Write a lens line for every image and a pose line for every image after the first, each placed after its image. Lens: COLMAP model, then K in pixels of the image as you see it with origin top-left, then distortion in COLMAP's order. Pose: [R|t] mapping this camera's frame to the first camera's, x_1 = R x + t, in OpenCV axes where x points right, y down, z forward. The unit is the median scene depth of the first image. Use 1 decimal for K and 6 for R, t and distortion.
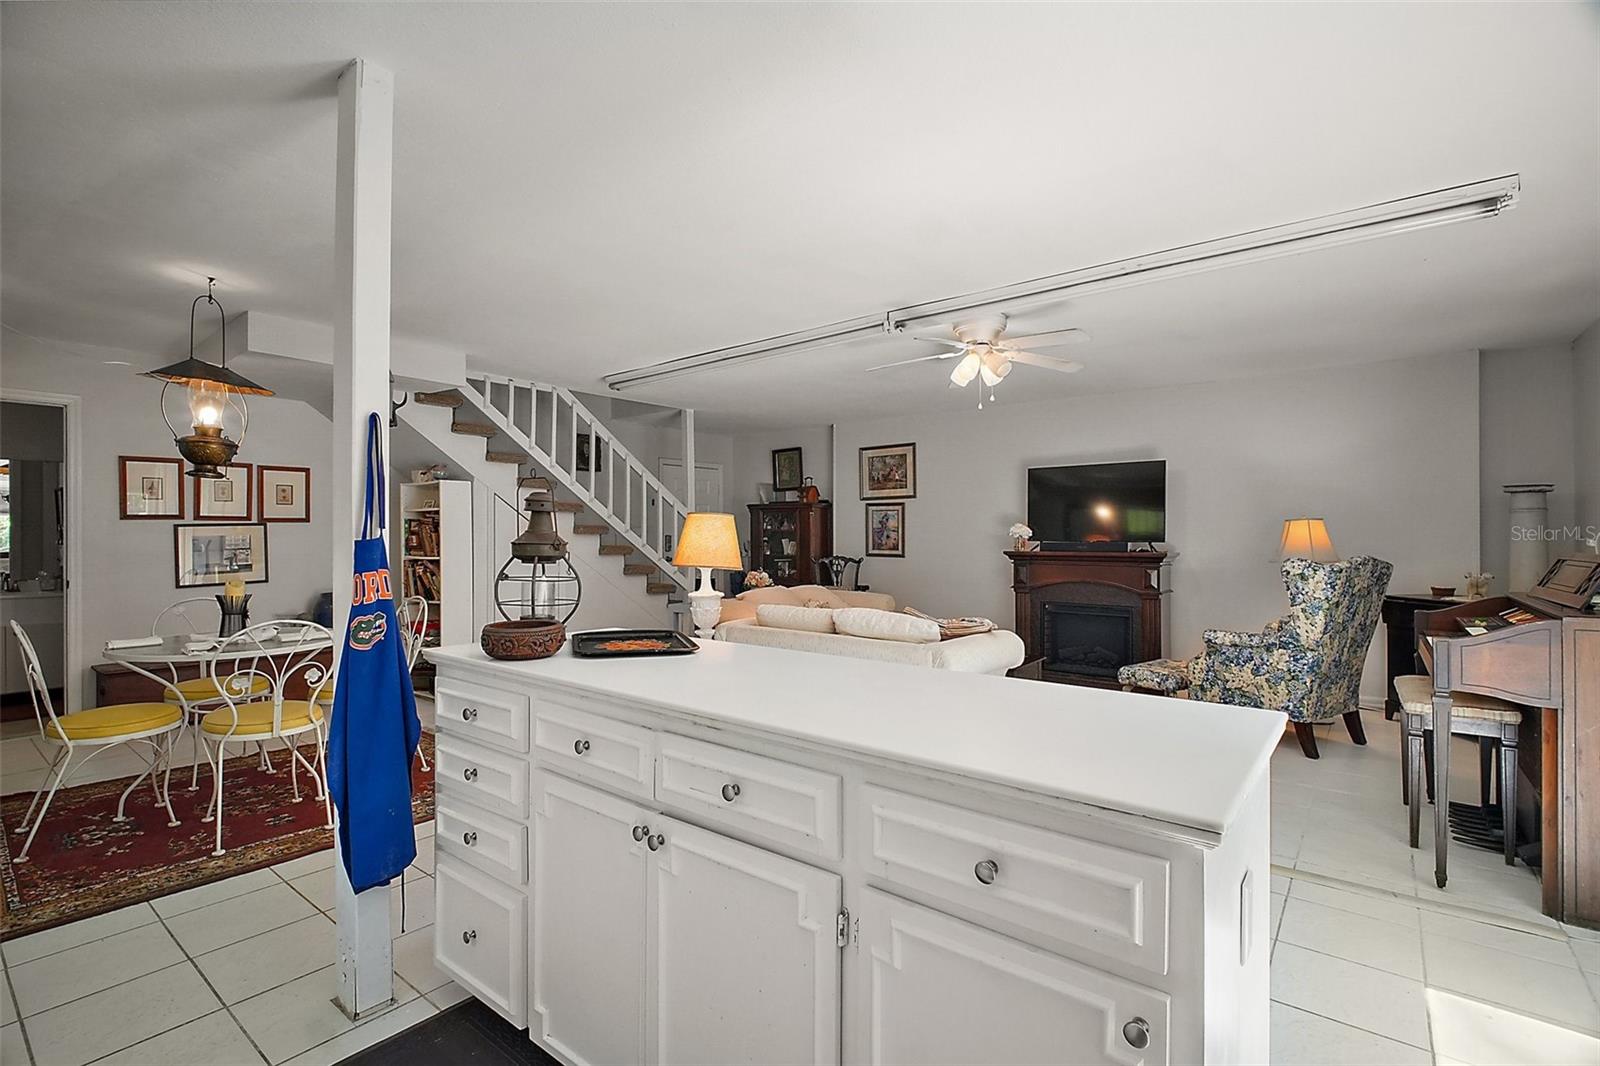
lens RADIAL K [[734.0, 0, 793.0], [0, 734.0, 541.0], [0, 0, 1]] dist [-0.000976, -0.001996]
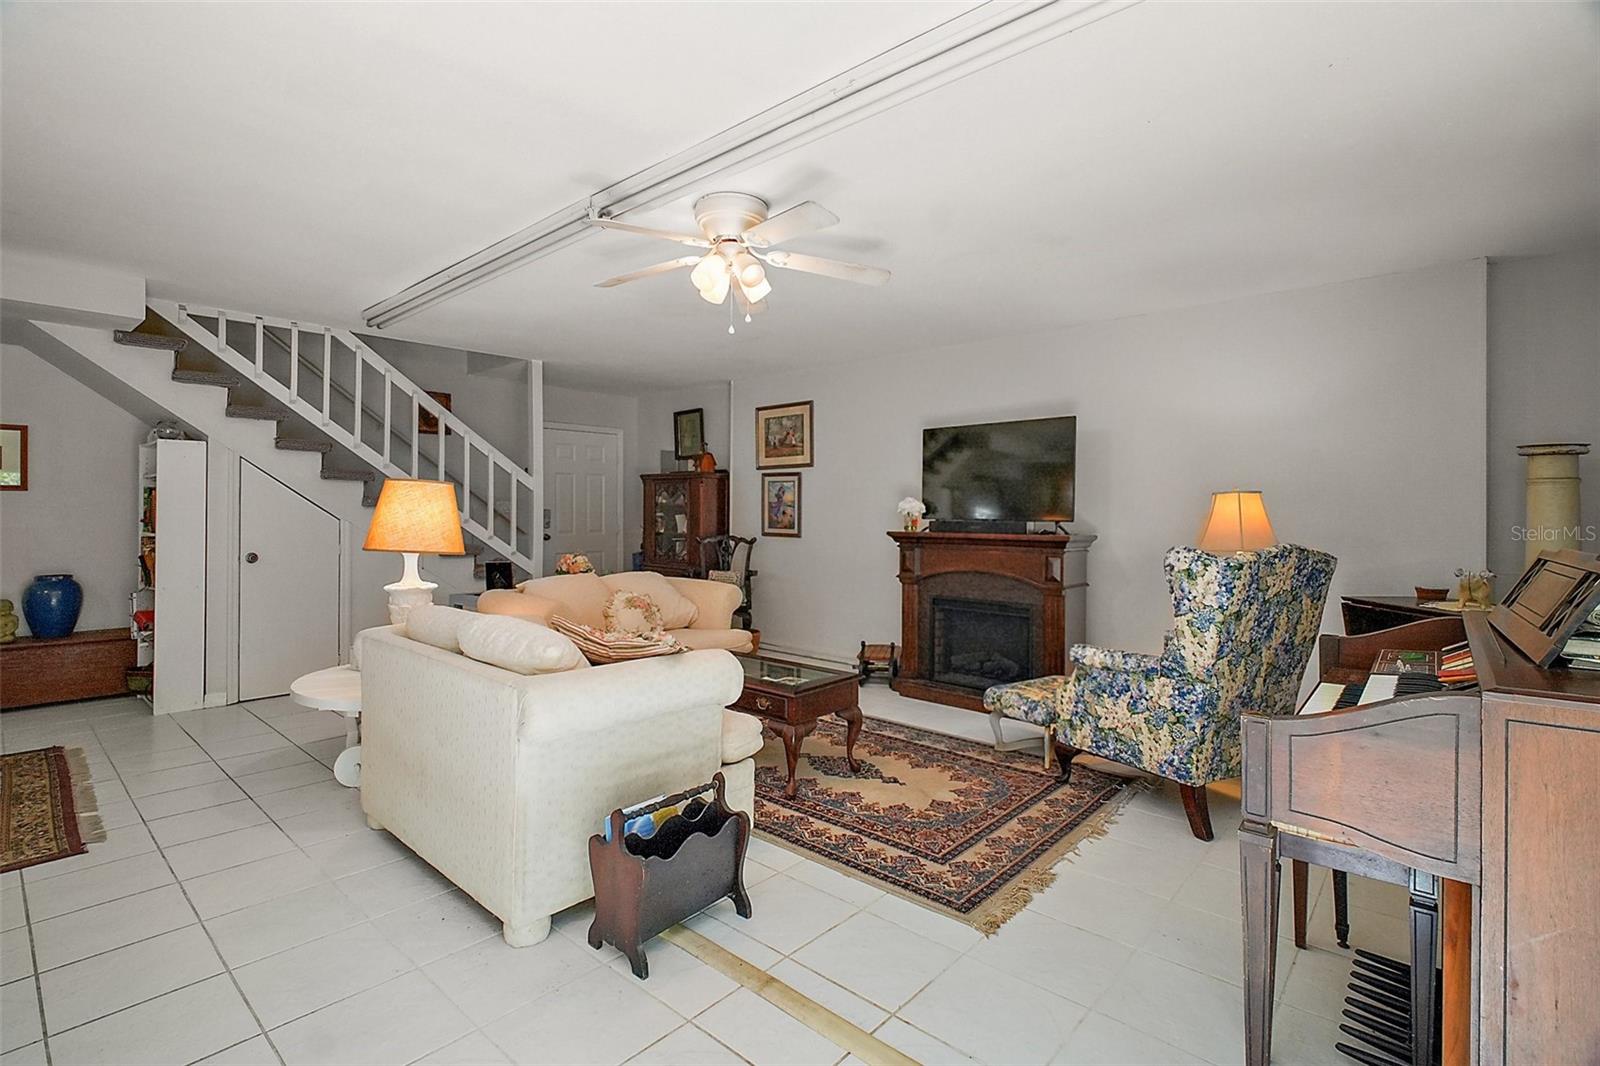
lens RADIAL K [[734.0, 0, 807.4], [0, 734.0, 518.4], [0, 0, 1]] dist [-0.000976, -0.001996]
pose [[0.998486, 0.007824, -0.054448, 0.275020], [-0.007755, 0.999969, 0.001475, -0.001136], [0.054458, -0.001051, 0.998515, 0.217073]]
